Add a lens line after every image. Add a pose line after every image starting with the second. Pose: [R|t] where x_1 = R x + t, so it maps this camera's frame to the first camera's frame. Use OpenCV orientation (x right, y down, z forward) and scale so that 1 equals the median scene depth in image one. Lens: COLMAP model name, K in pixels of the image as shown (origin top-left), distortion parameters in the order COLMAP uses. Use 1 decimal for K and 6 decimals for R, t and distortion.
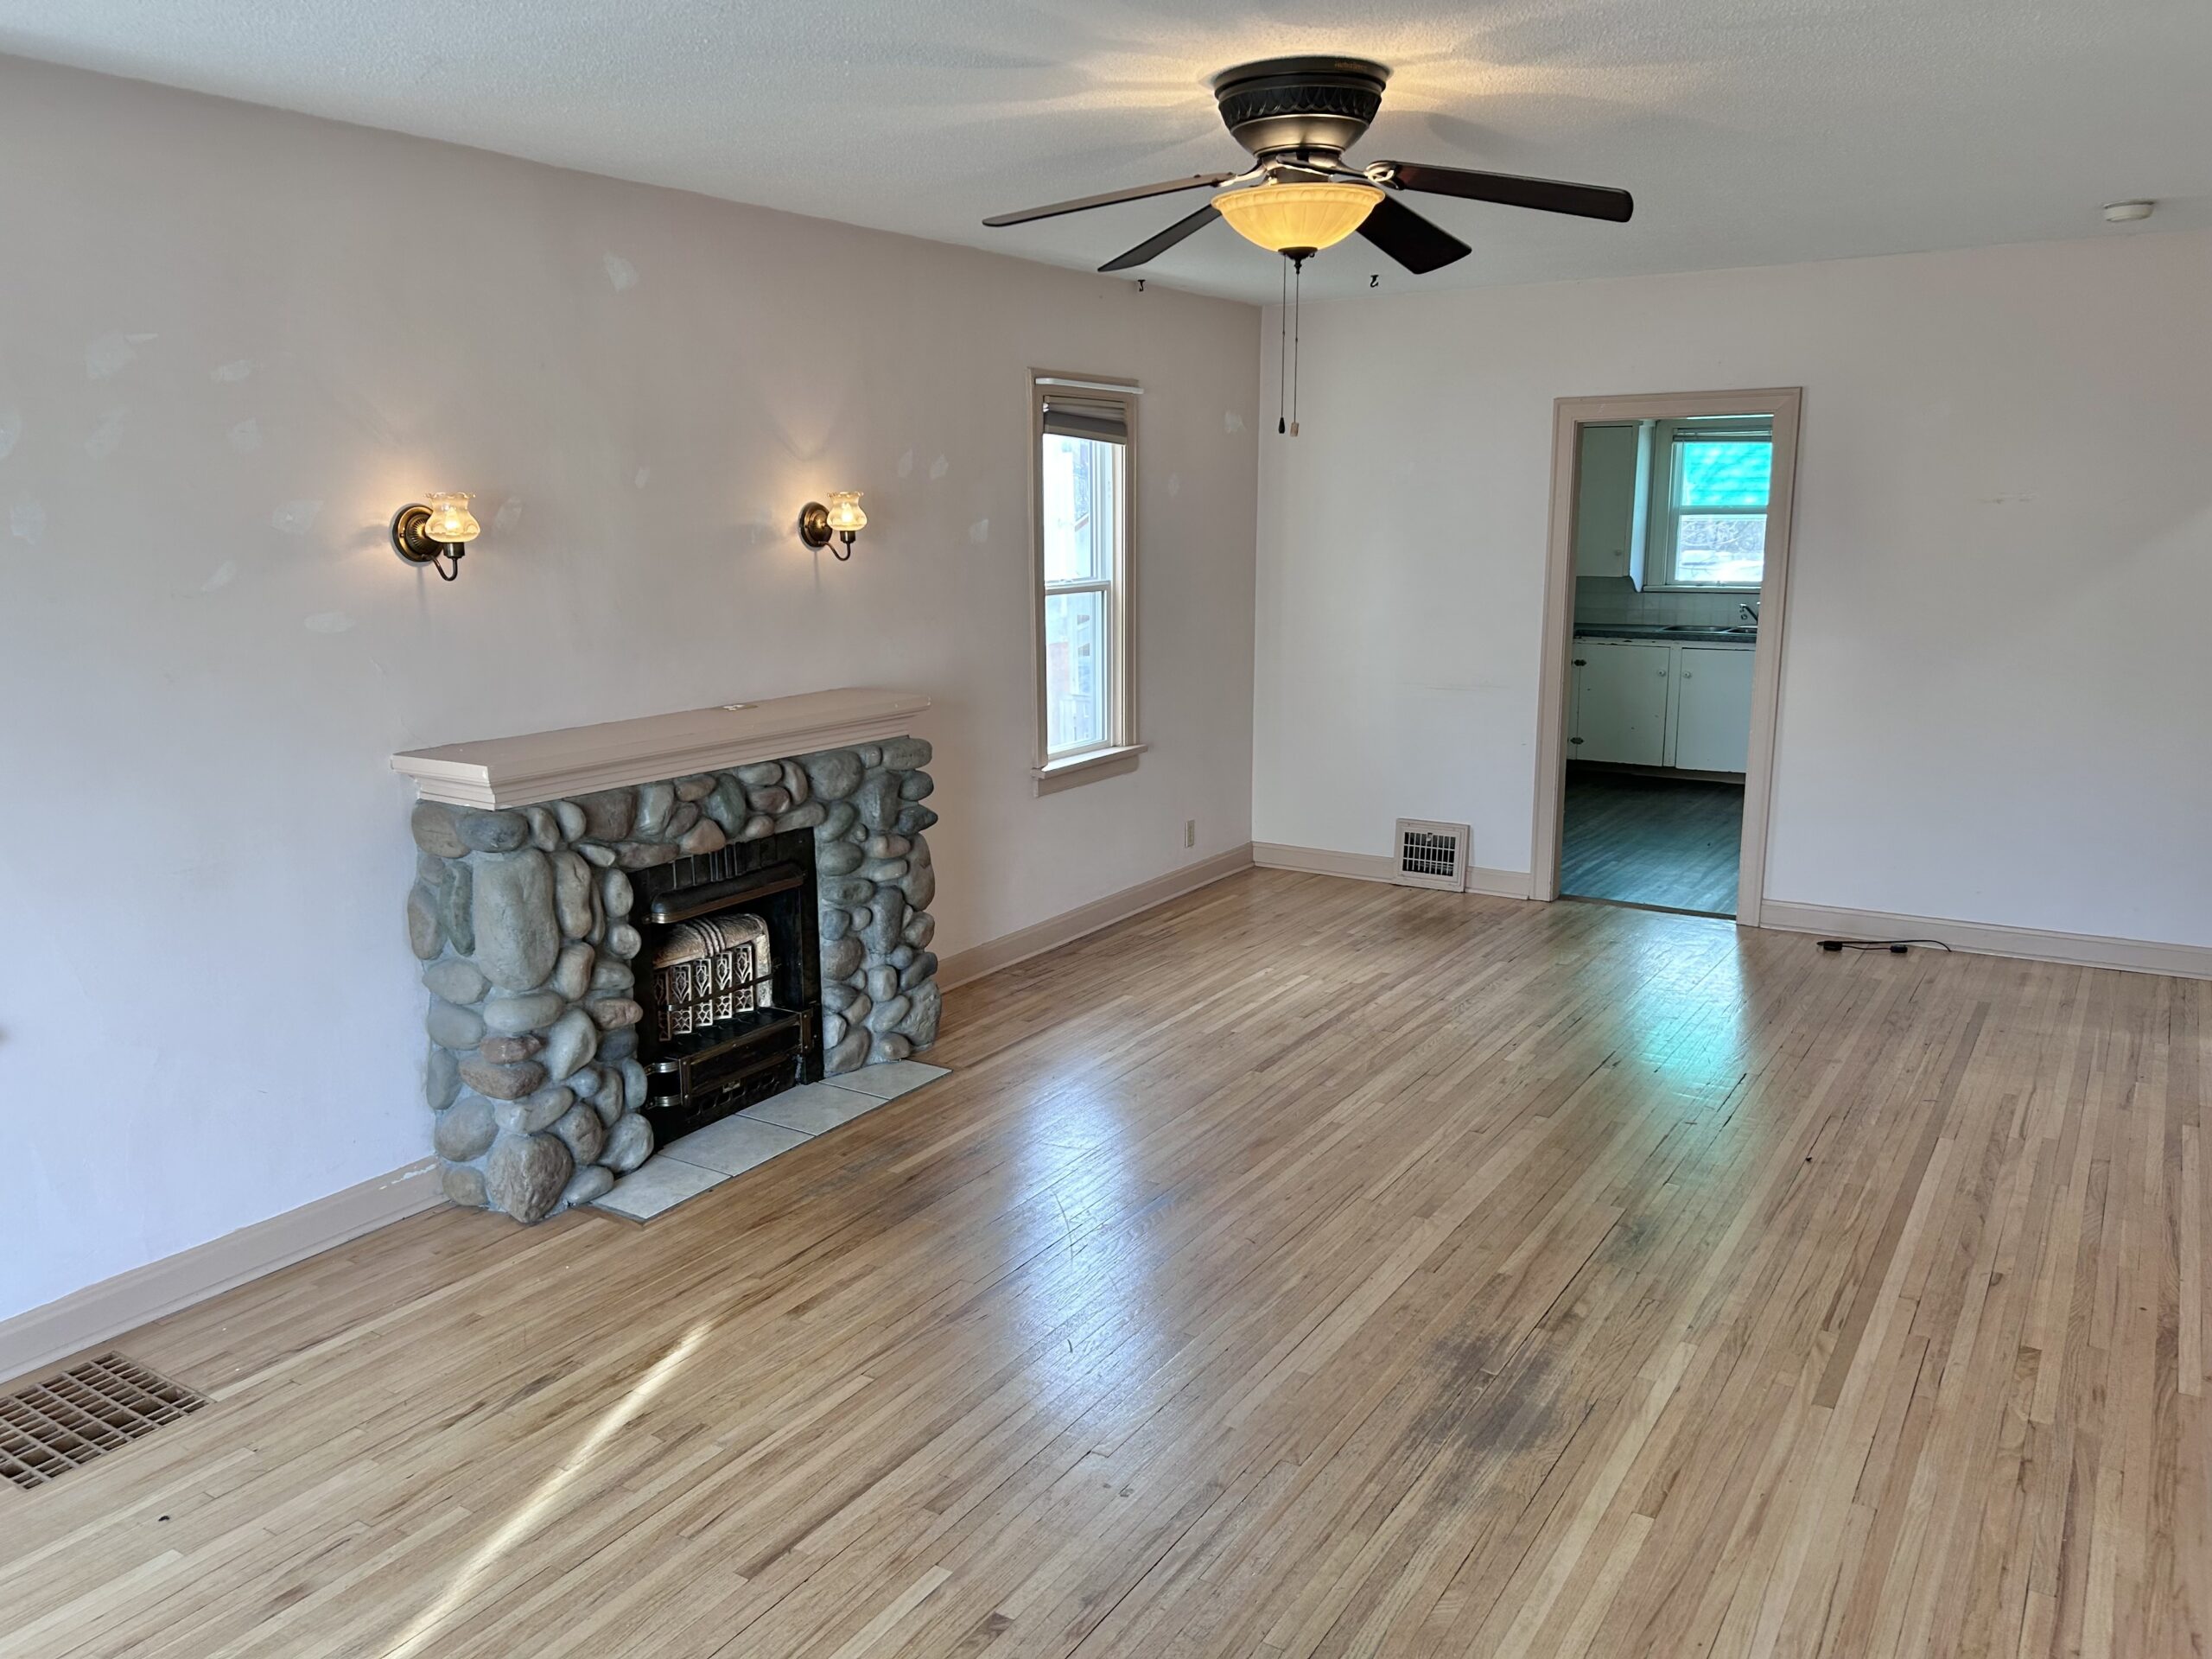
lens RADIAL K [[1687.6, 0, 1089.9], [0, 1687.6, 829.9], [0, 0, 1]] dist [0.045487, -0.020426]
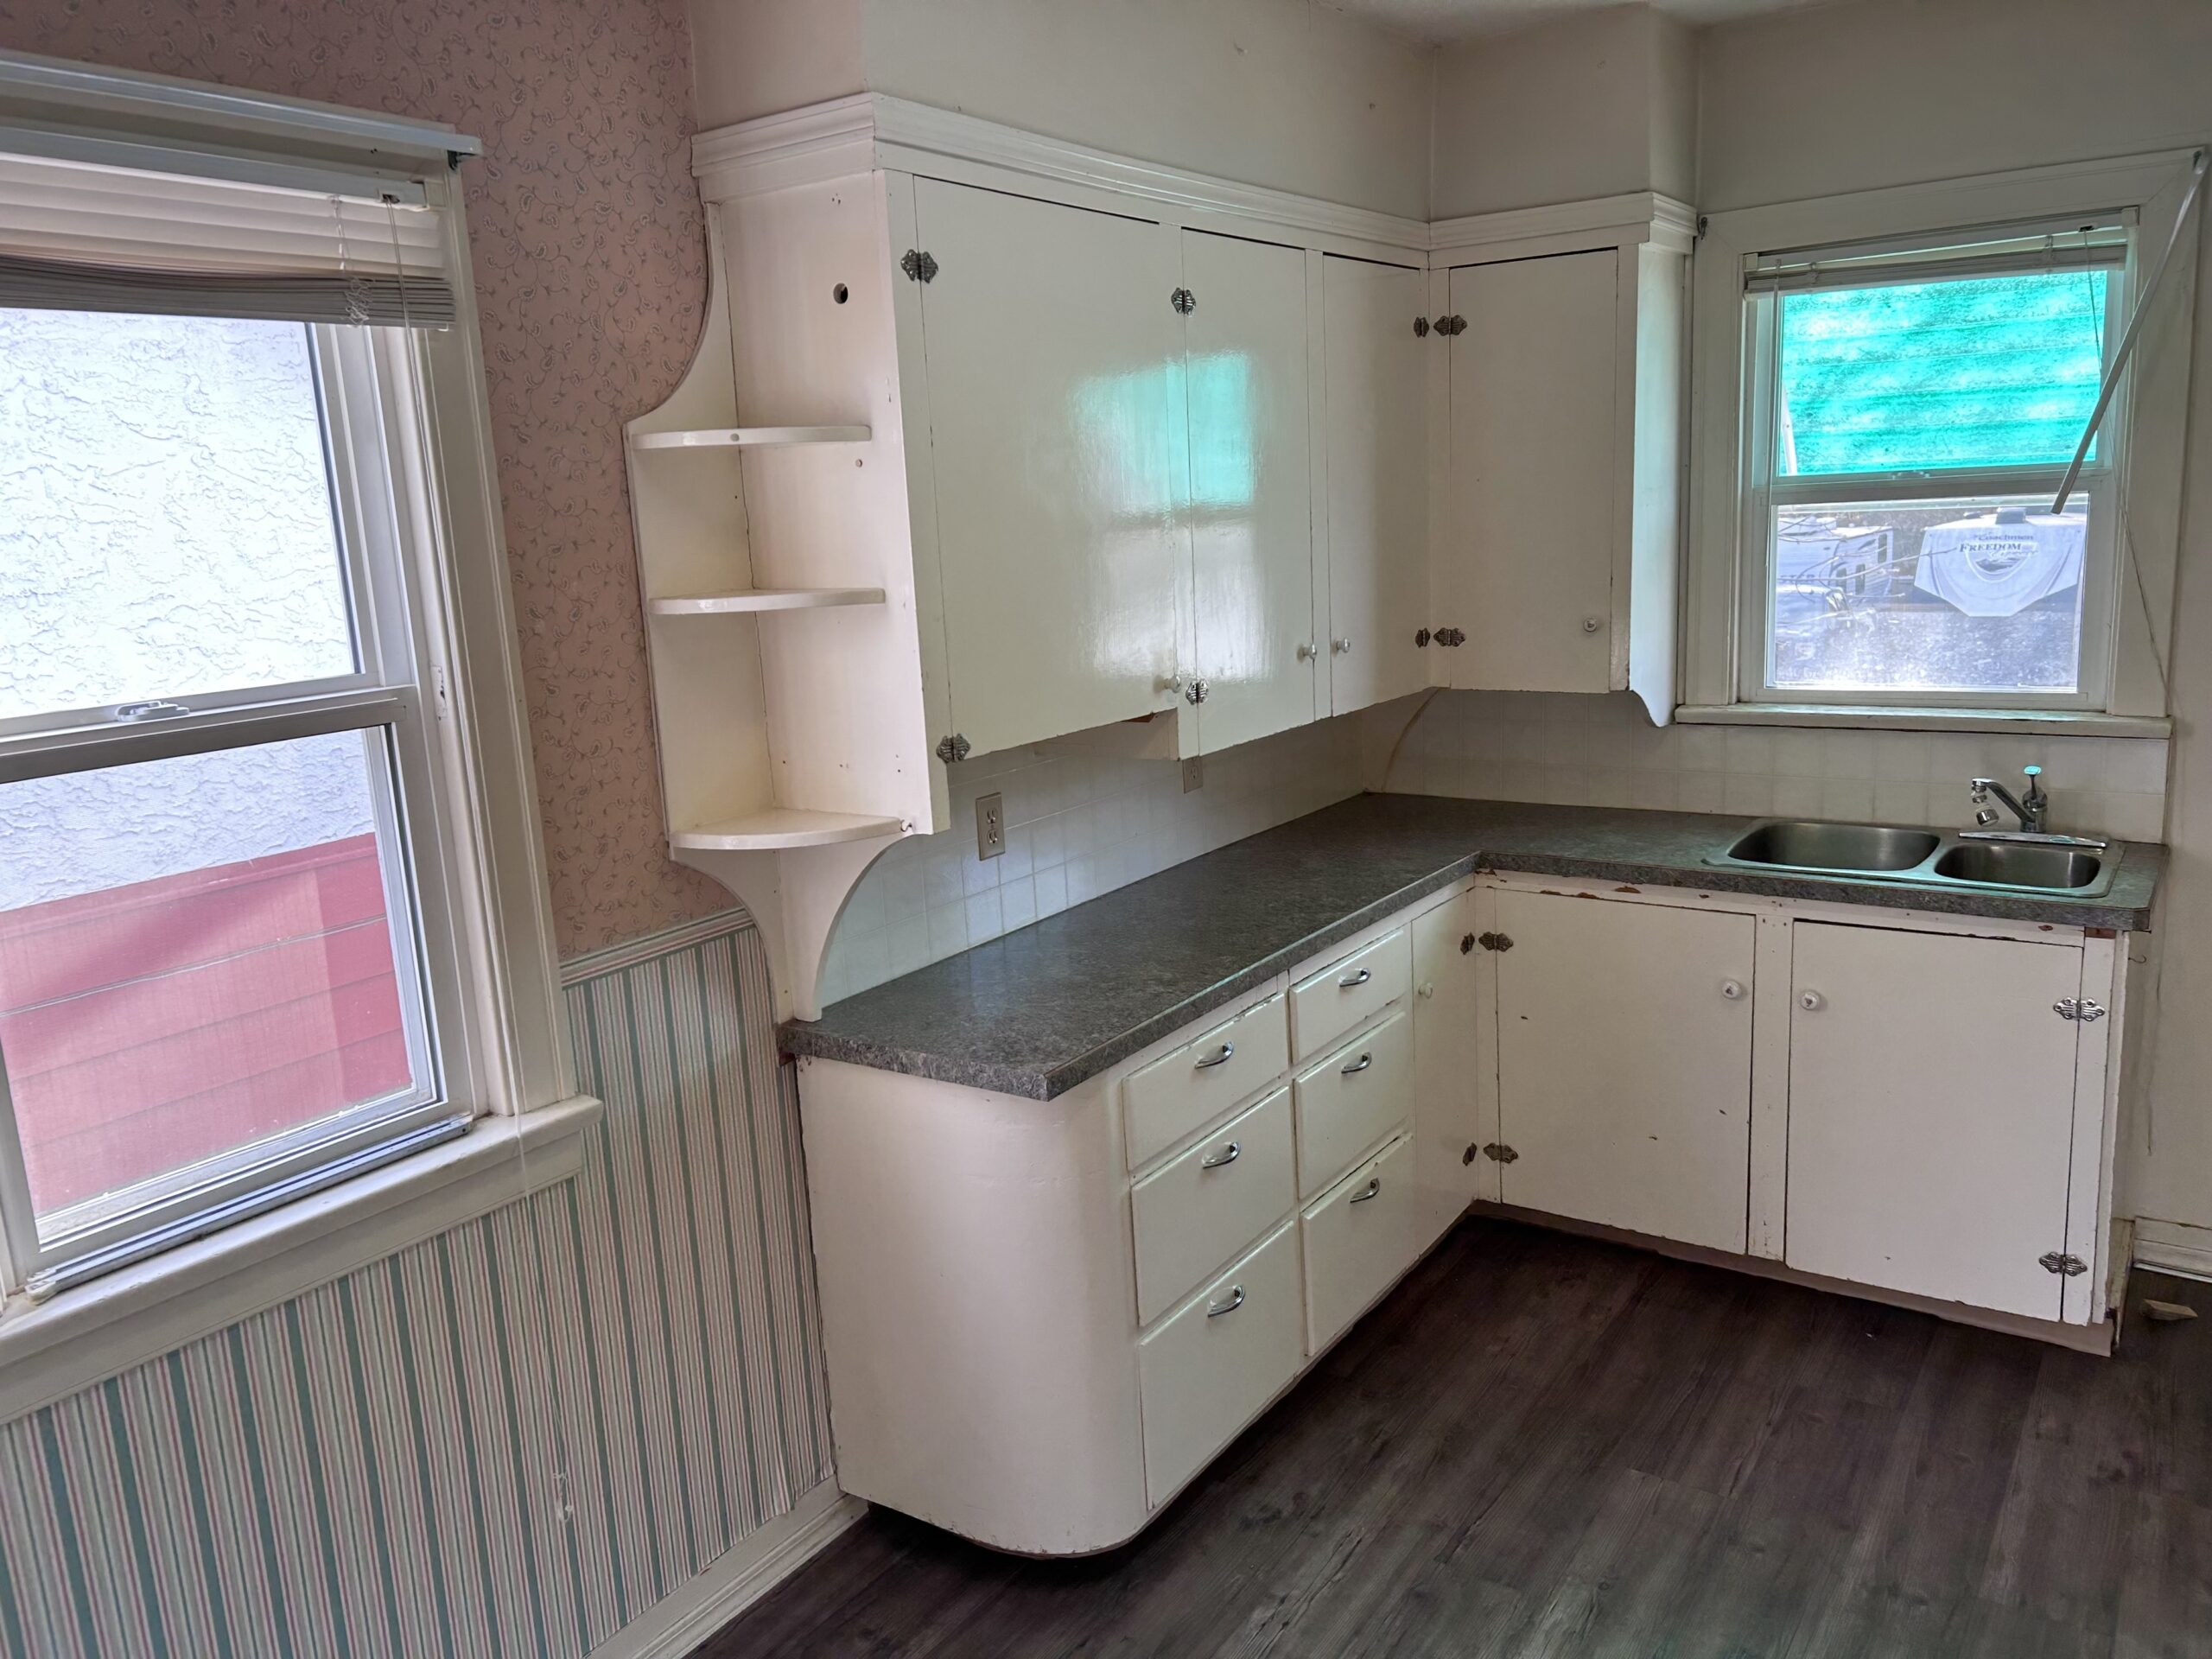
lens RADIAL K [[1687.6, 0, 1110.9], [0, 1687.6, 830.6], [0, 0, 1]] dist [0.045487, -0.020426]
pose [[0.998404, -0.036397, -0.043175, 0.244797], [0.036873, 0.999267, 0.010280, -0.138536], [0.042769, -0.011855, 0.999015, 0.703426]]
